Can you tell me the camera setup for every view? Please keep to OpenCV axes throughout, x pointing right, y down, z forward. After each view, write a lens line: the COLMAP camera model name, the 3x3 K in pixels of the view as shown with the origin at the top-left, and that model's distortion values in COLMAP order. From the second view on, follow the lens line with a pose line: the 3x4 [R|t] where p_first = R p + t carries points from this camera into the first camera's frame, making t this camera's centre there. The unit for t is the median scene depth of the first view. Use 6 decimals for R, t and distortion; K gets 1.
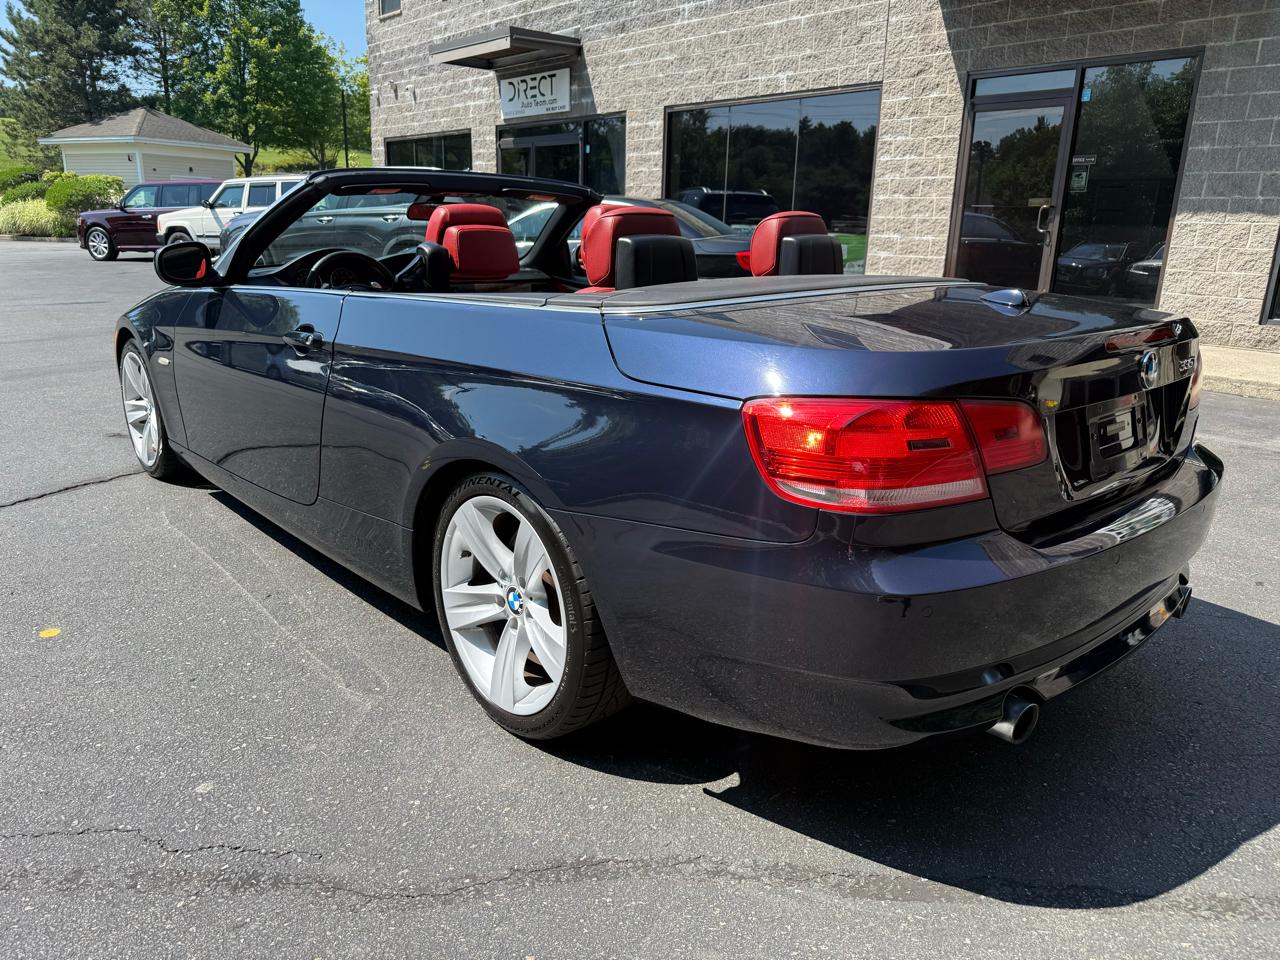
lens RADIAL K [[917.4, 0, 645.9], [0, 917.4, 476.1], [0, 0, 1]] dist [0.003518, -0.009111]
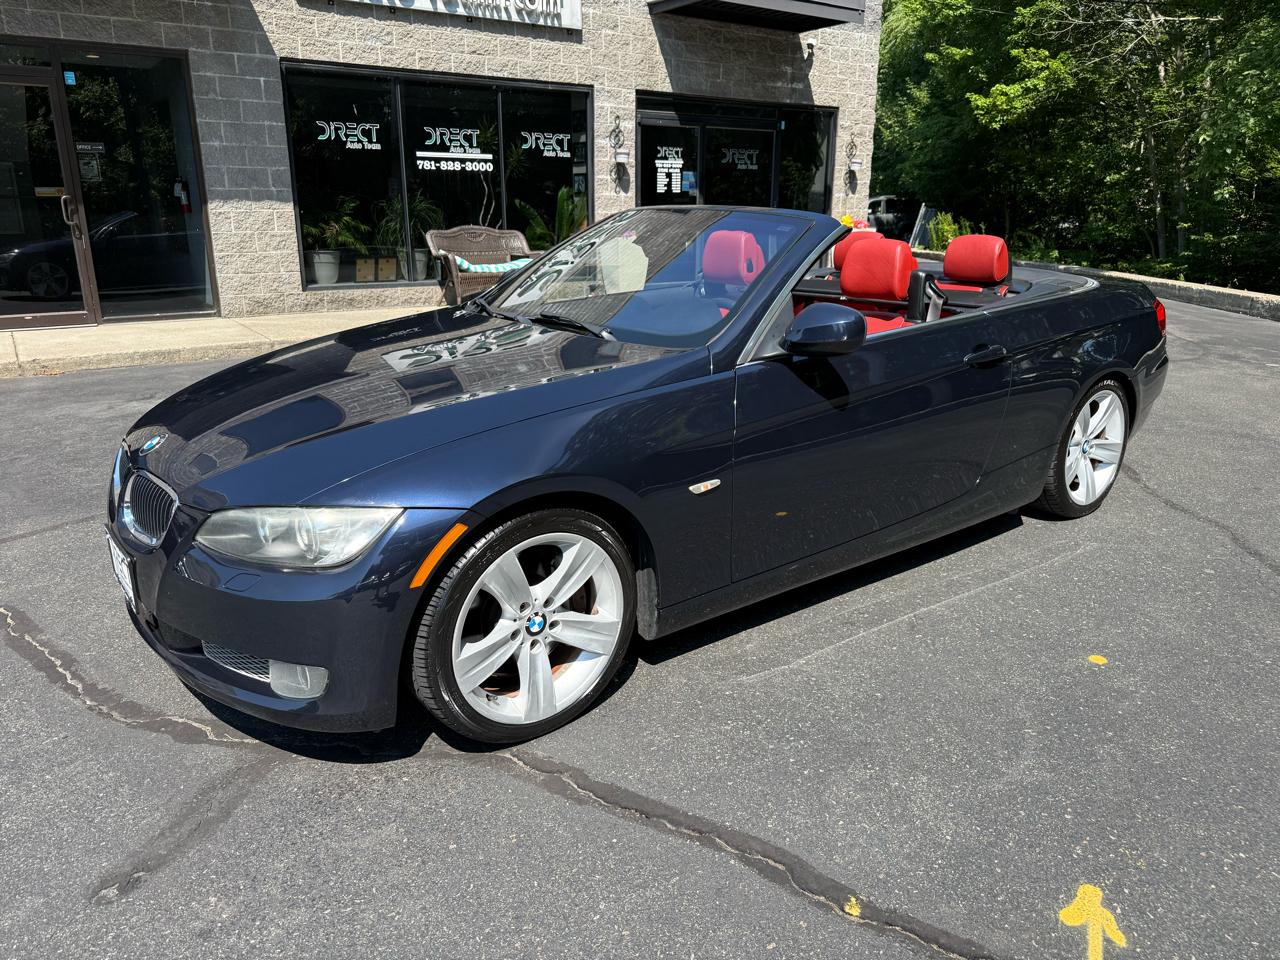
lens RADIAL K [[912.4, 0, 632.5], [0, 912.4, 477.9], [0, 0, 1]] dist [0.026993, -0.041360]
pose [[0.079743, -0.307005, 0.948361, -0.422887], [0.267054, 0.923192, 0.276402, -0.120210], [-0.960377, 0.231222, 0.155605, 0.335300]]
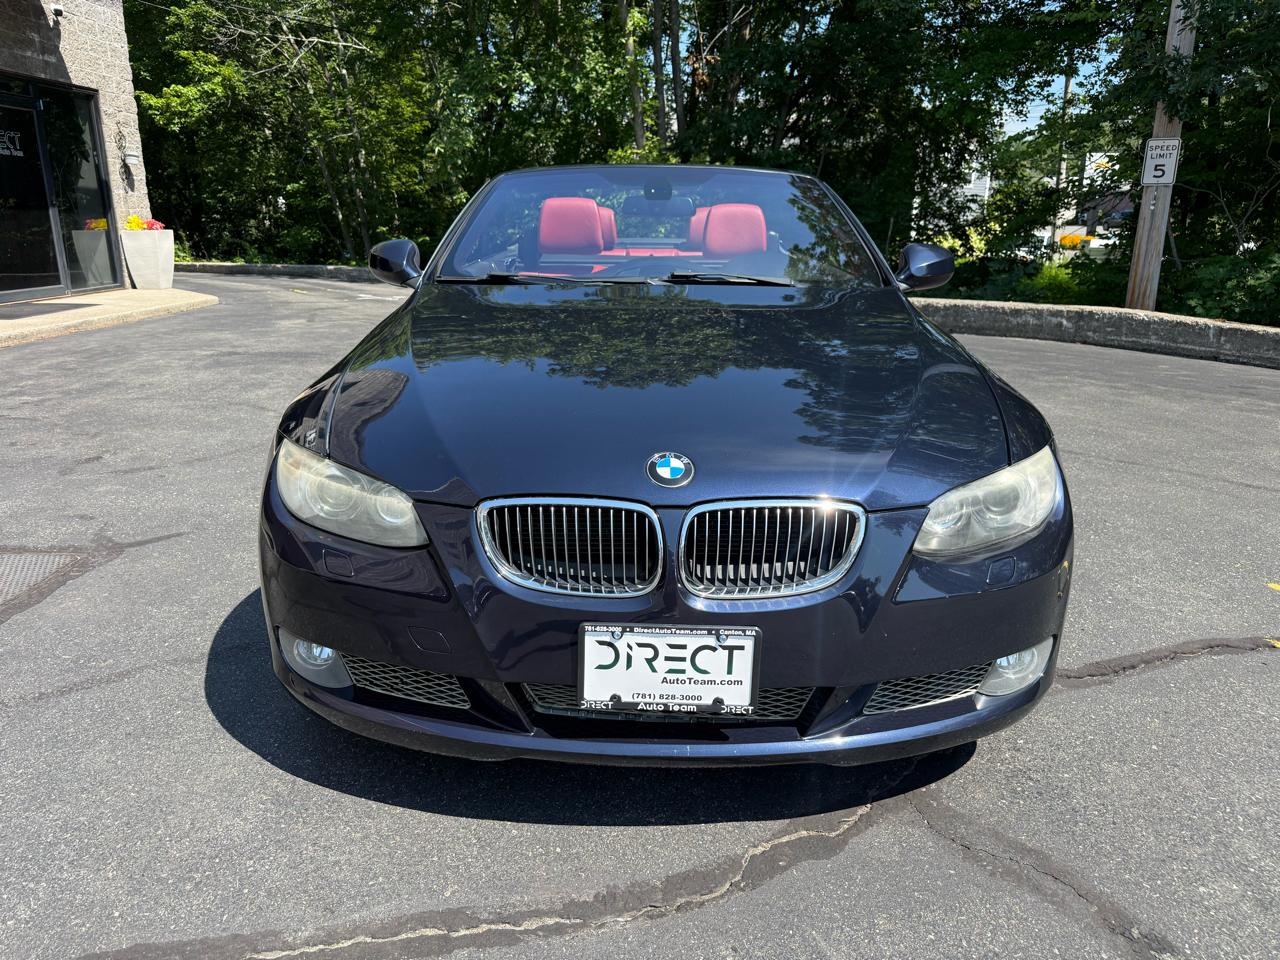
lens RADIAL K [[921.5, 0, 639.1], [0, 921.5, 471.9], [0, 0, 1]] dist [0.001382, -0.011095]
pose [[-0.733934, -0.202462, 0.648344, -0.300457], [0.163989, 0.873483, 0.458405, -0.168388], [-0.659127, 0.442761, -0.607877, 0.592144]]
